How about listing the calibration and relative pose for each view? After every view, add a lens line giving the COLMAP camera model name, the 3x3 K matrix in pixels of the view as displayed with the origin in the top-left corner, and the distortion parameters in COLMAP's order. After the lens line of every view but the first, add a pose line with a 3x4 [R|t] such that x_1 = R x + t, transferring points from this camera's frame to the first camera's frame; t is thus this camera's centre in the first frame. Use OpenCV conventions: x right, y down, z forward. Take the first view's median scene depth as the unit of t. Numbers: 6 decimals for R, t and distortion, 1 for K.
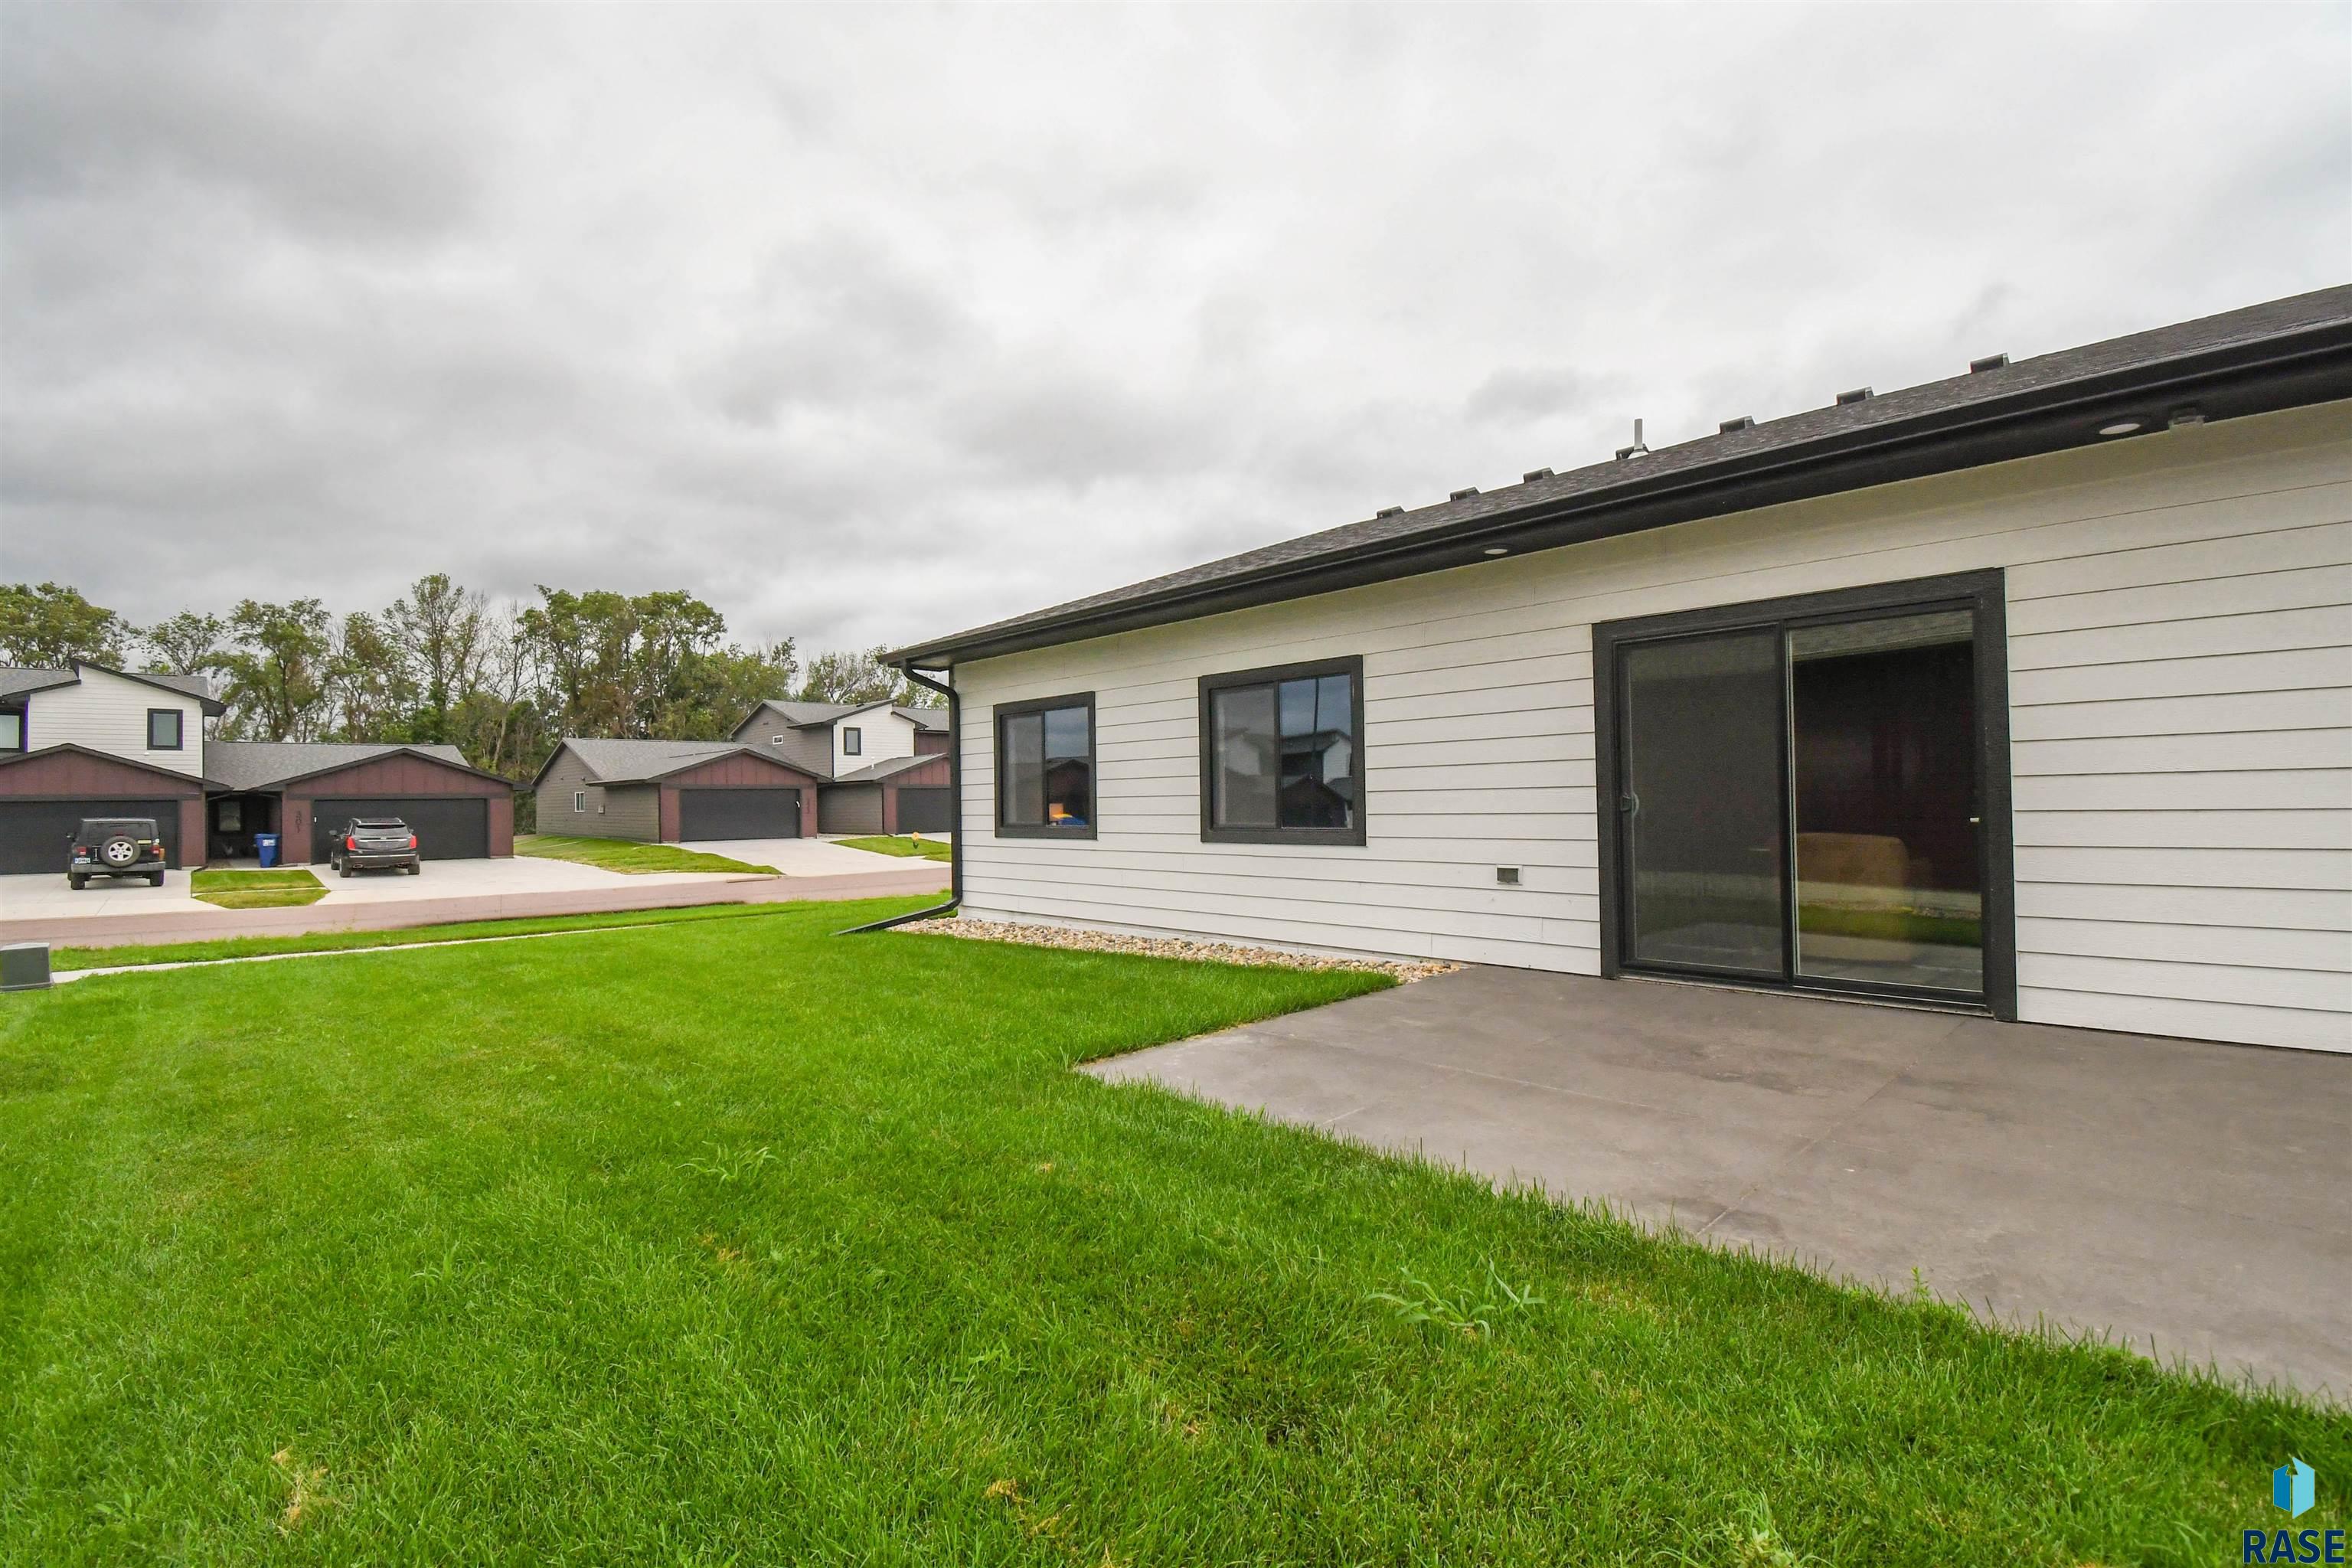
lens RADIAL K [[1092.2, 0, 1160.5], [0, 1092.2, 785.7], [0, 0, 1]] dist [-0.002154, -0.000990]
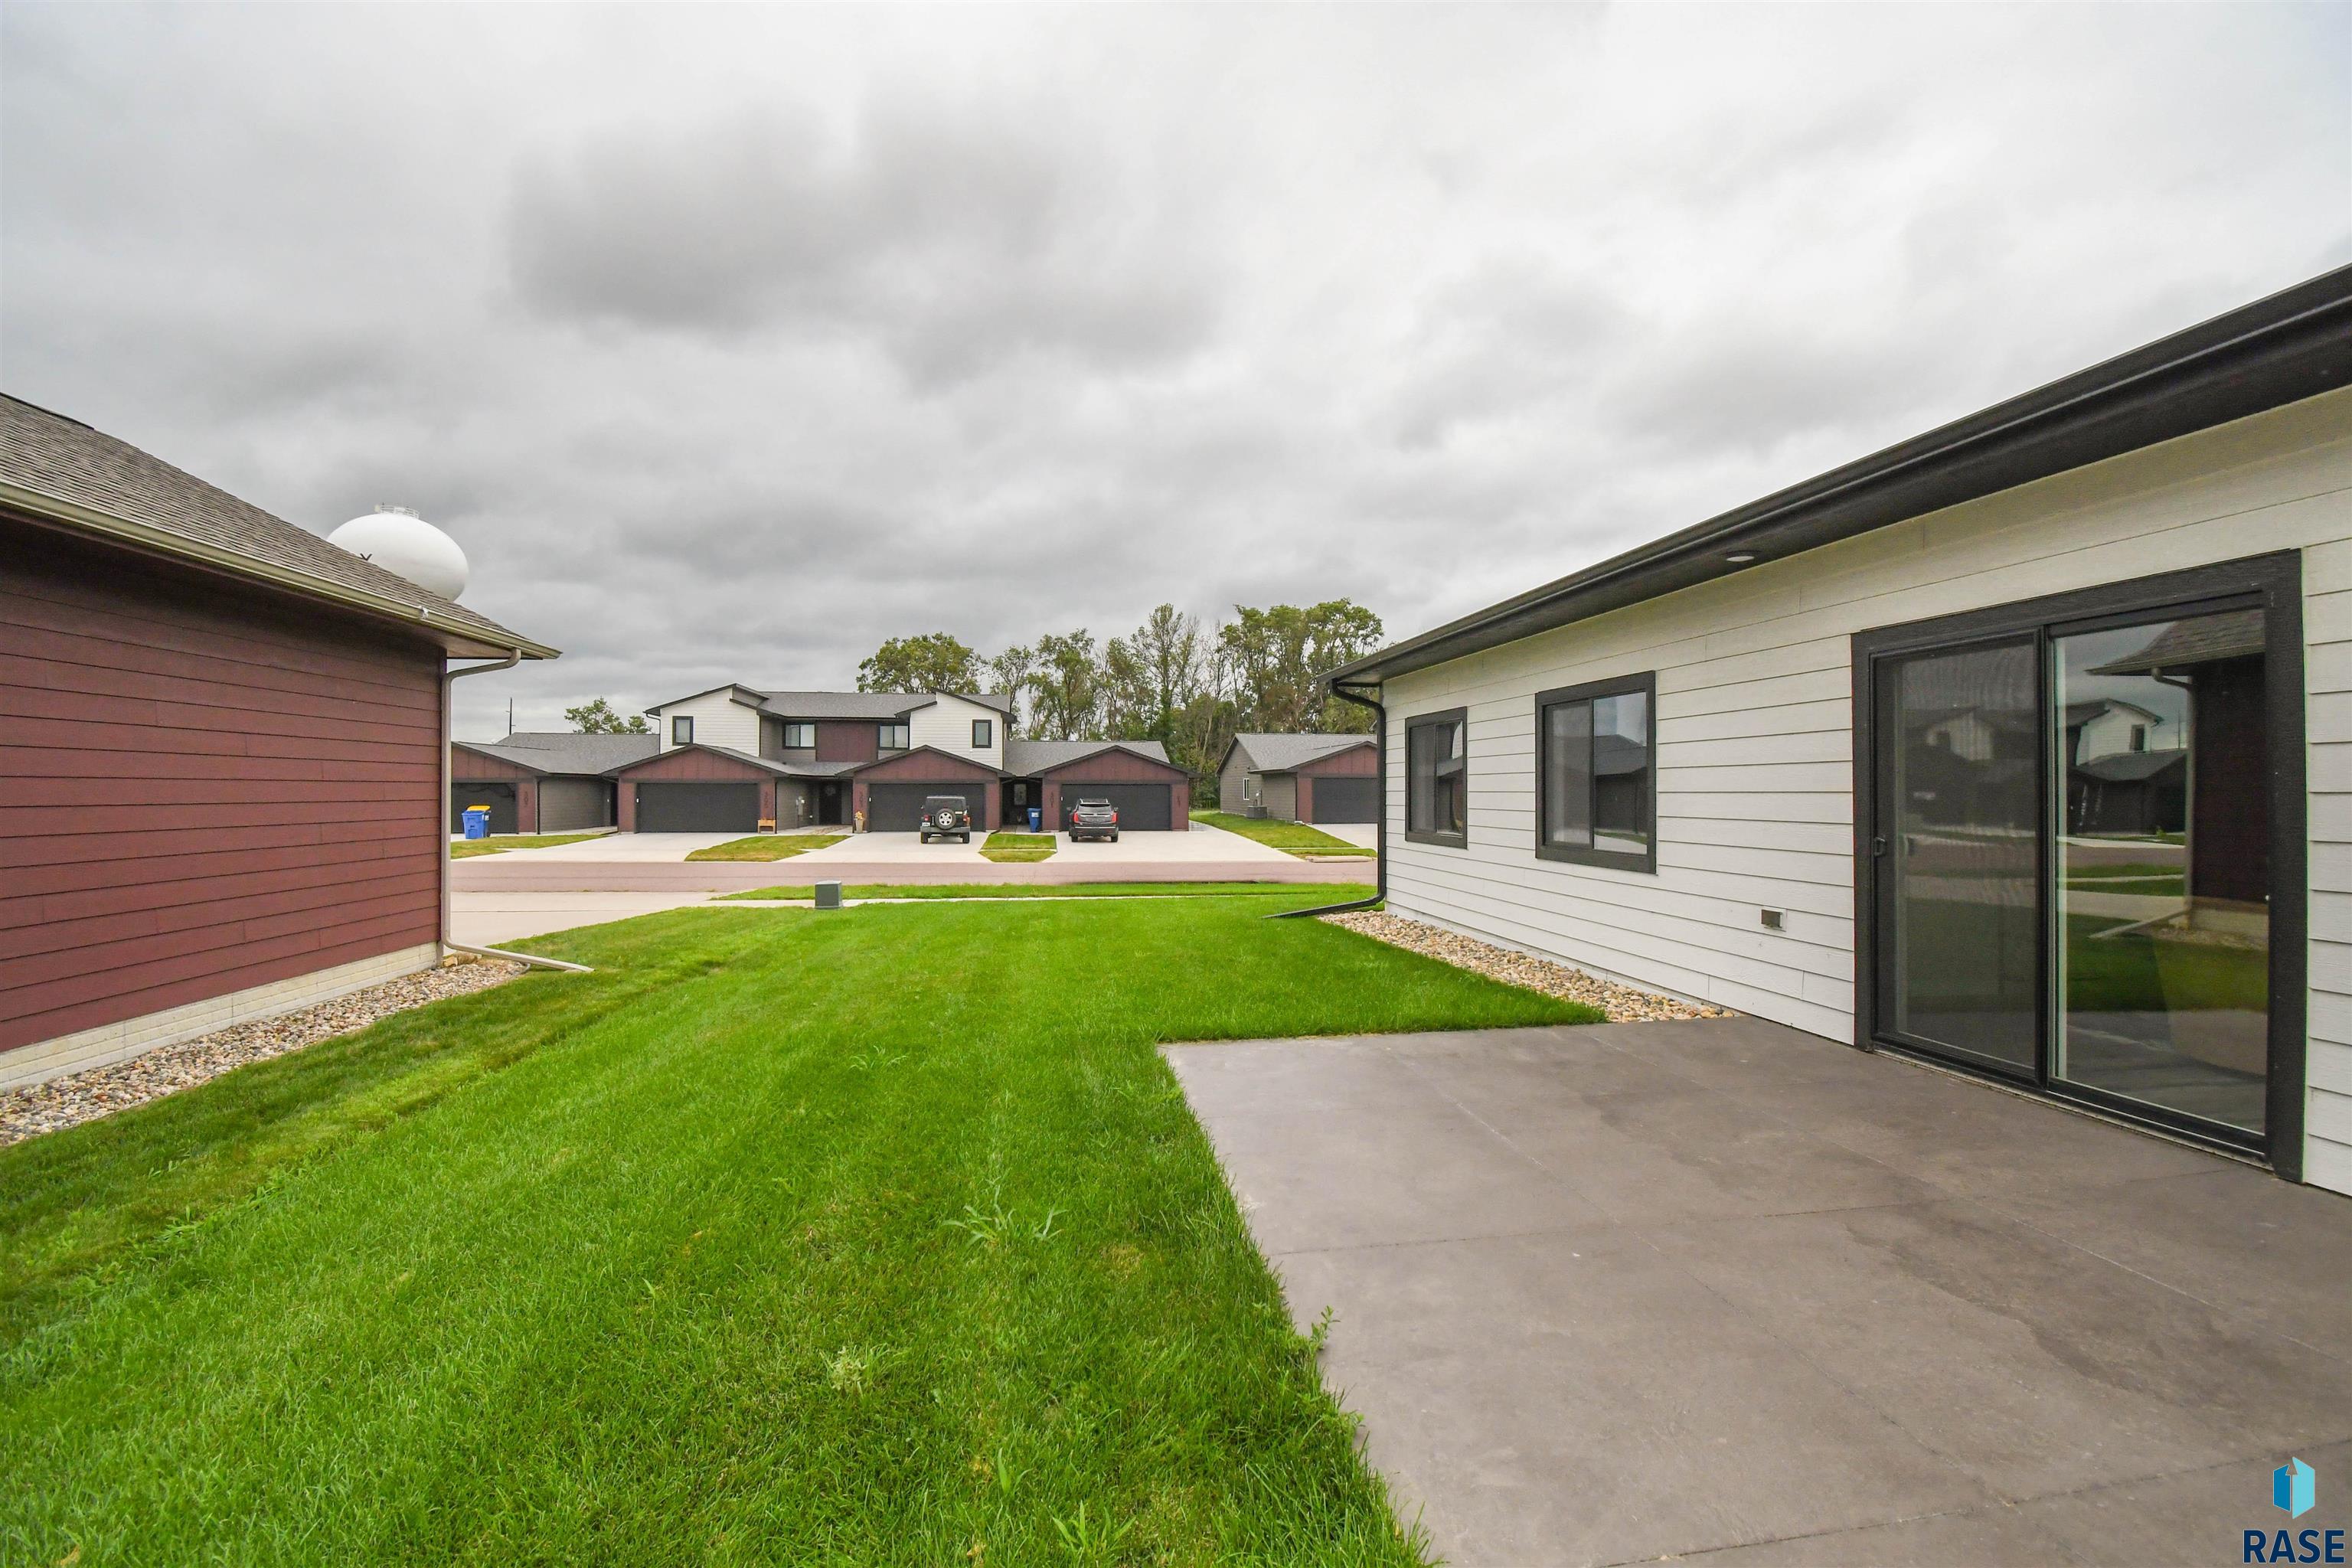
lens RADIAL K [[1053.5, 0, 1162.4], [0, 1053.5, 788.4], [0, 0, 1]] dist [0.019172, -0.023878]
pose [[0.815698, 0.015097, -0.578282, 0.269176], [-0.004407, 0.999793, 0.019885, -0.025605], [0.578462, -0.013672, 0.815595, 0.006385]]
